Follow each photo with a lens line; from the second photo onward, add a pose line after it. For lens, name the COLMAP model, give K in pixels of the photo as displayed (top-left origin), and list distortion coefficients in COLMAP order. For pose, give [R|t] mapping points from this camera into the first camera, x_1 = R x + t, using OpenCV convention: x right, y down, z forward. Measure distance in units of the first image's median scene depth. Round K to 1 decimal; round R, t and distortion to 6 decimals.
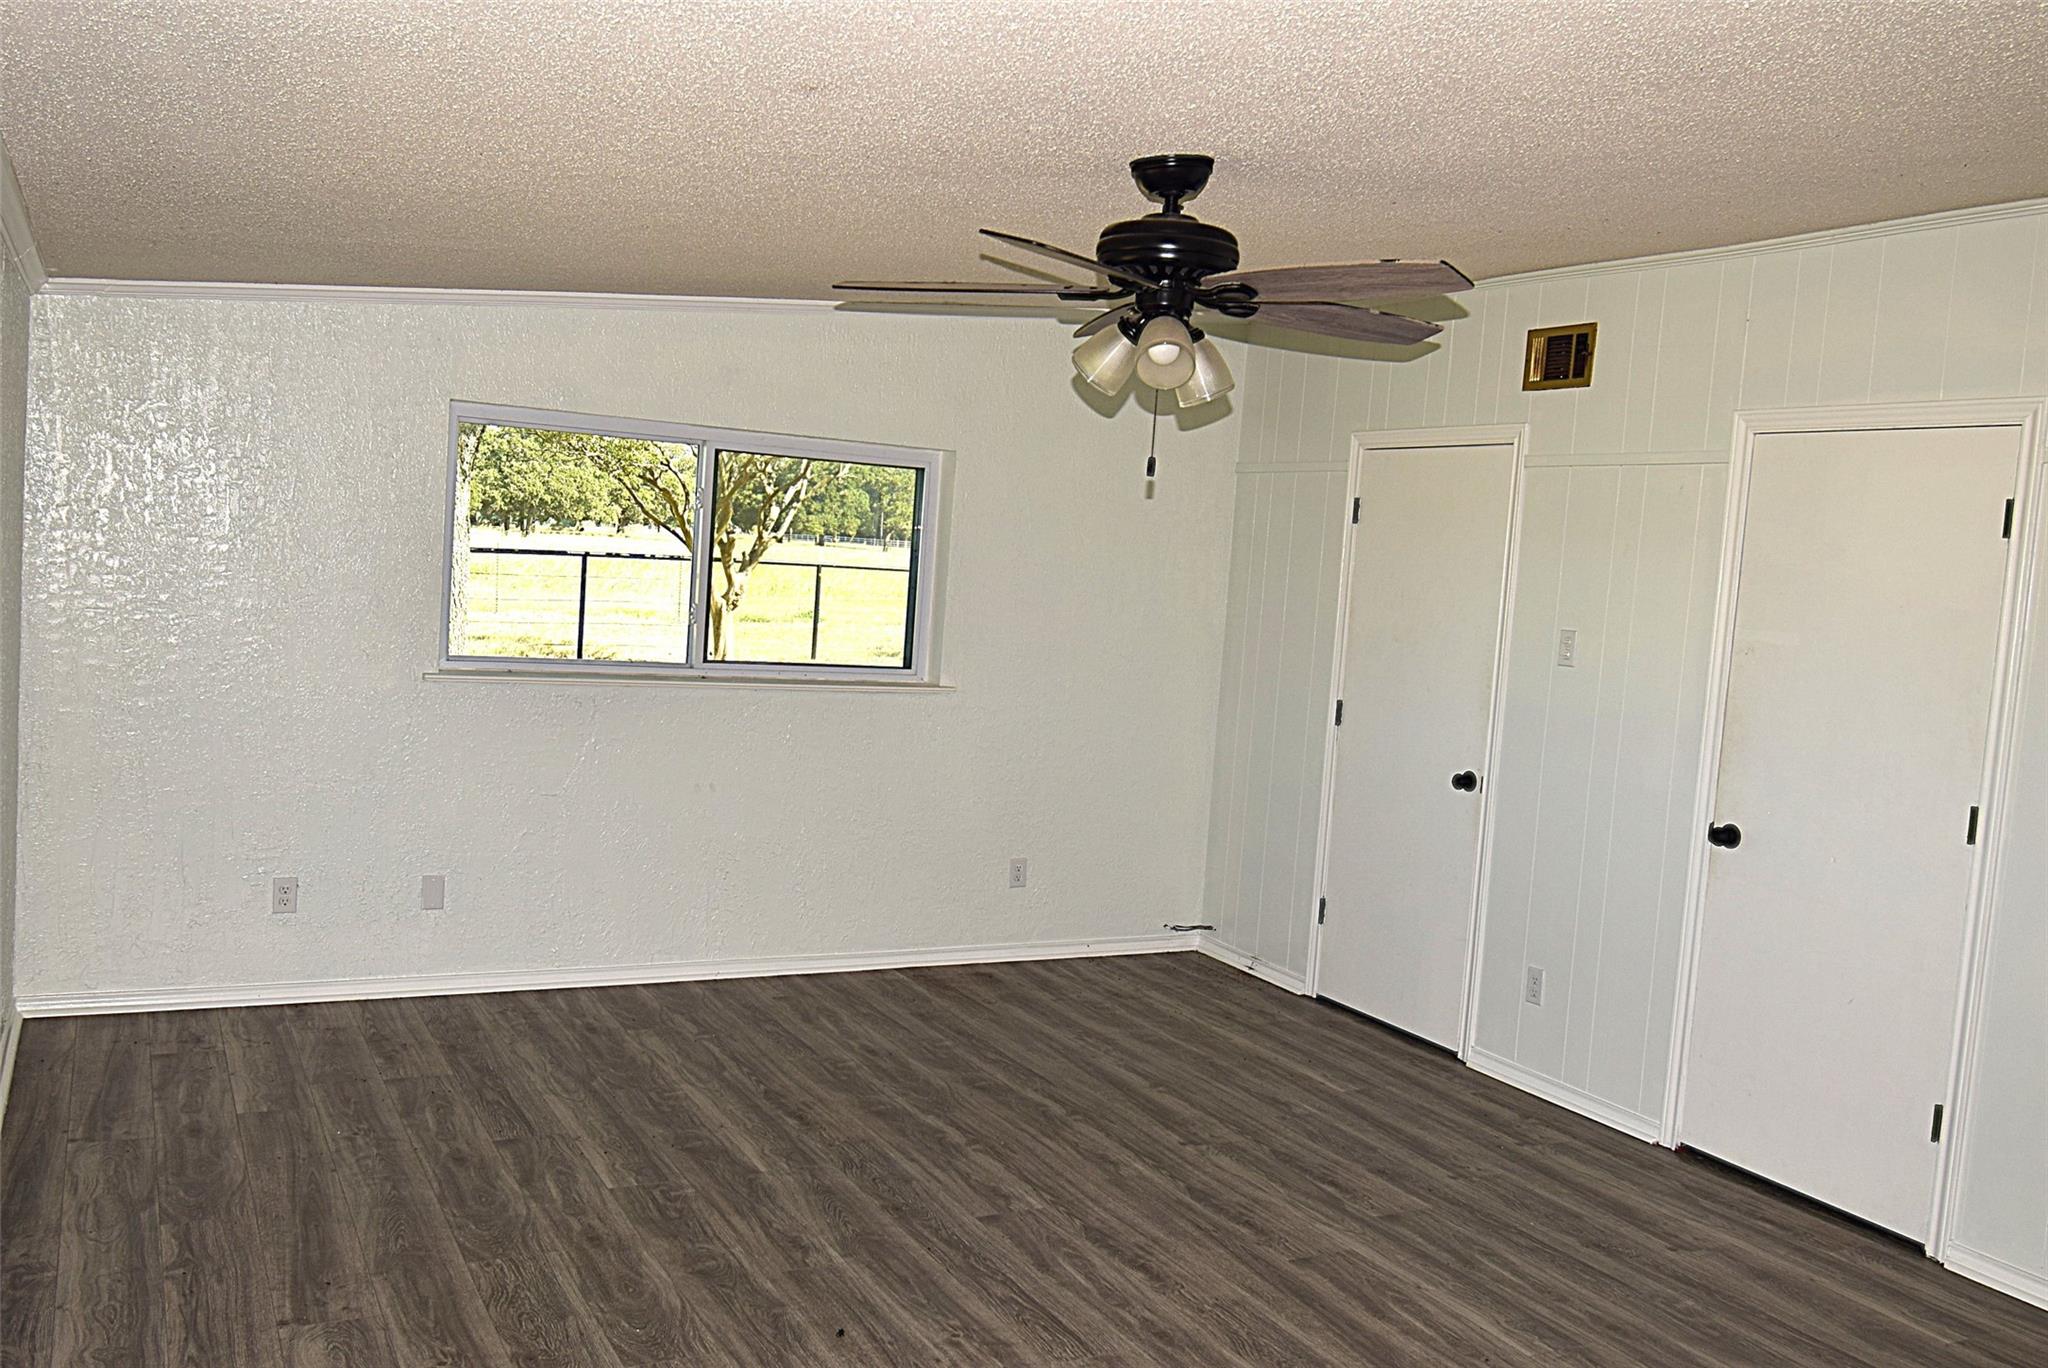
lens RADIAL K [[1708.5, 0, 1024.4], [0, 1708.5, 688.3], [0, 0, 1]] dist [0.011036, -0.034865]
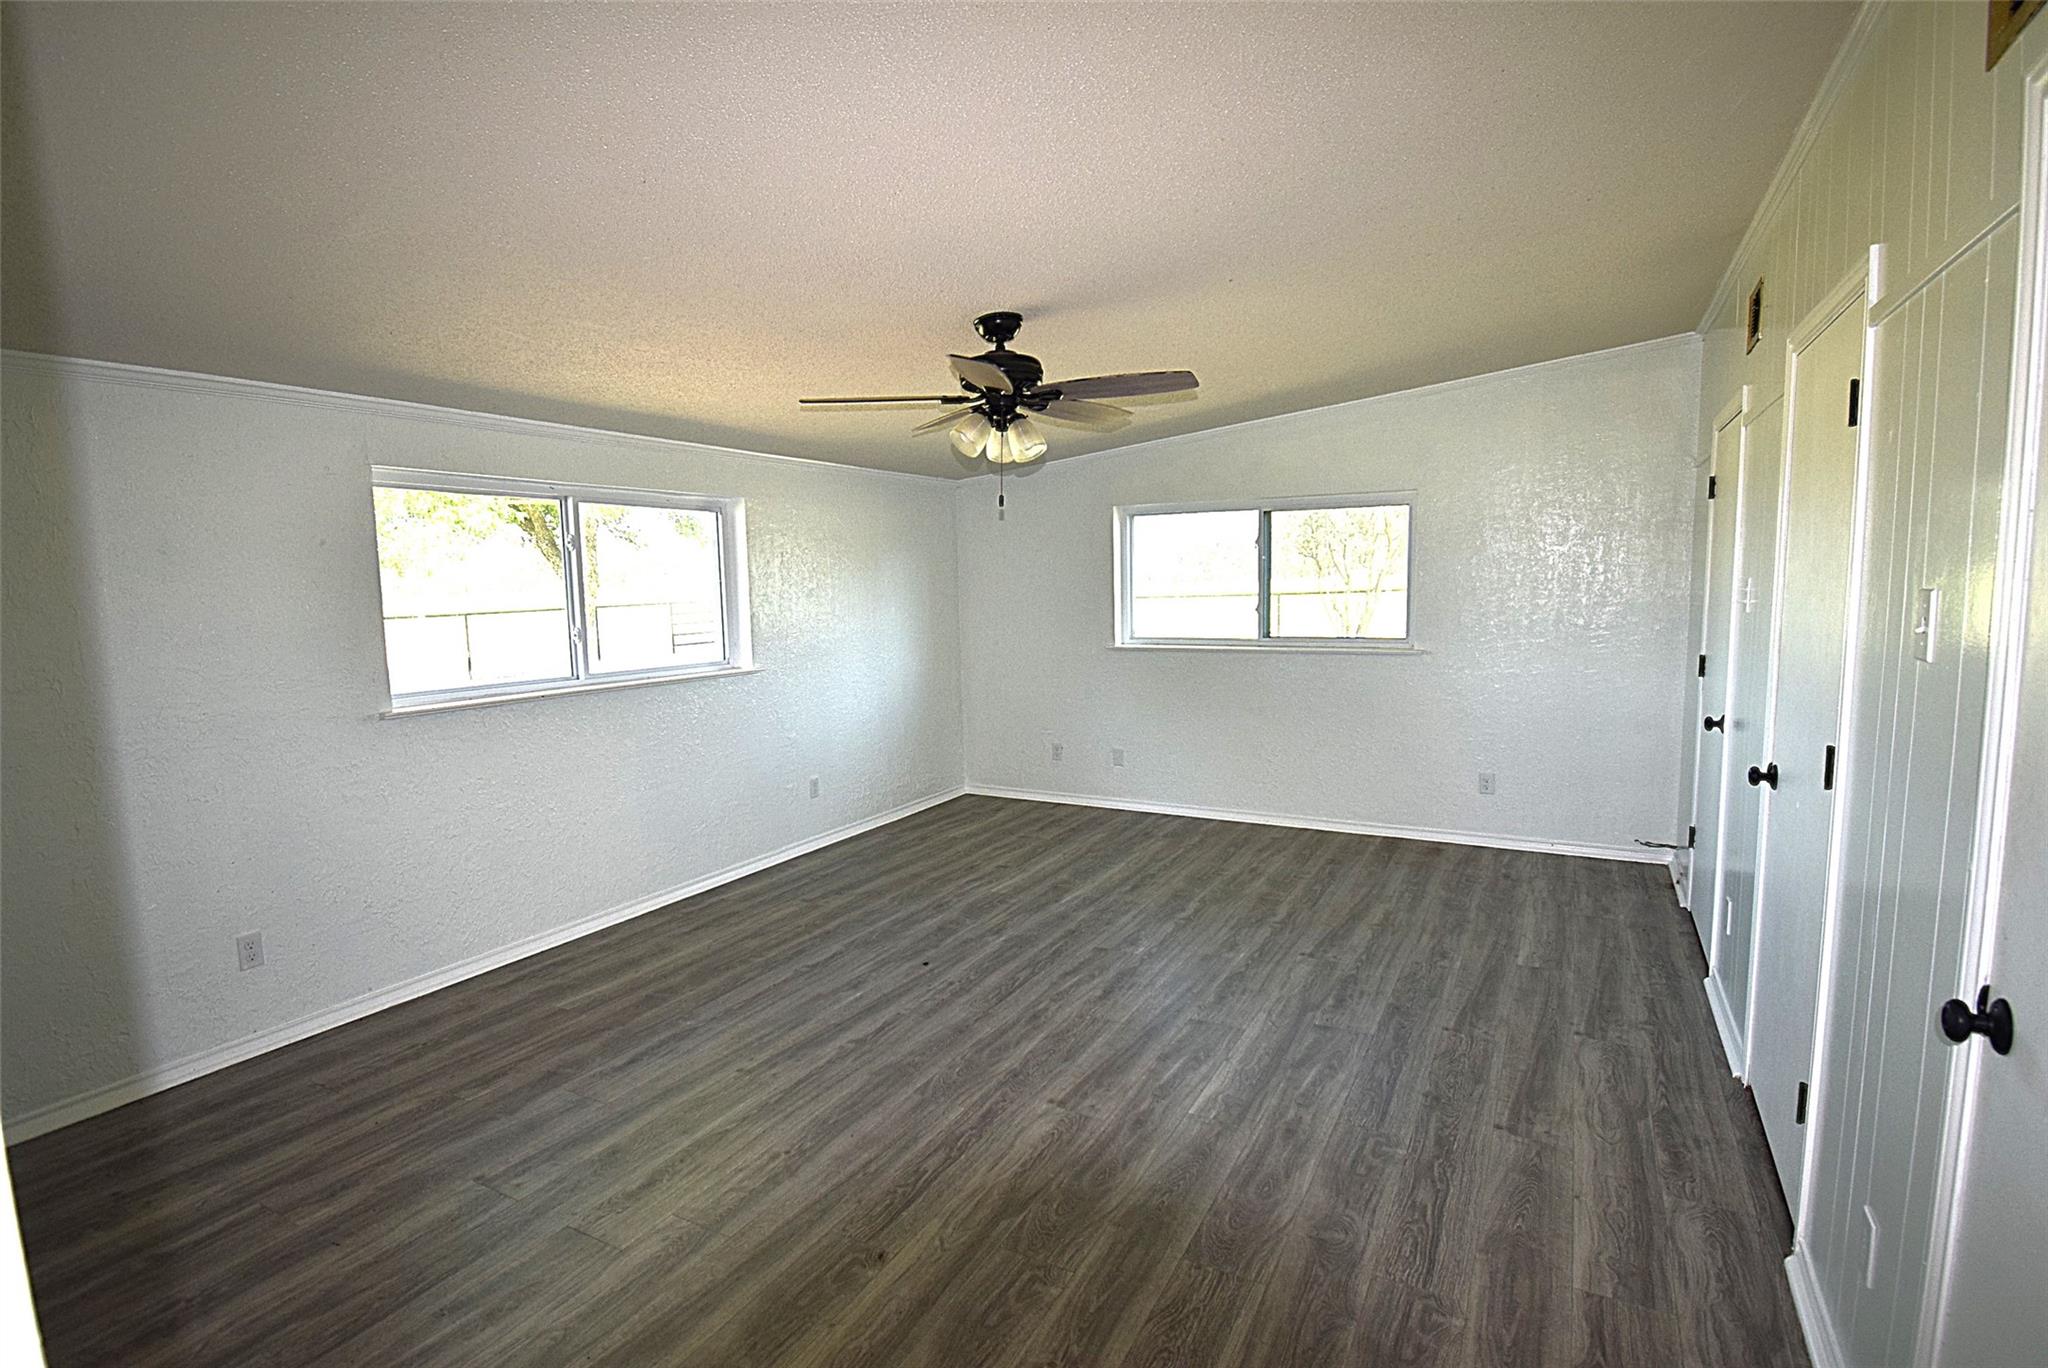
lens RADIAL K [[980.8, 0, 1029.0], [0, 980.8, 680.5], [0, 0, 1]] dist [-0.000225, -0.000537]
pose [[0.552764, 0.007766, -0.833302, 0.701705], [-0.008050, 0.999960, 0.003980, 0.035299], [0.833299, 0.004508, 0.552804, 0.369525]]
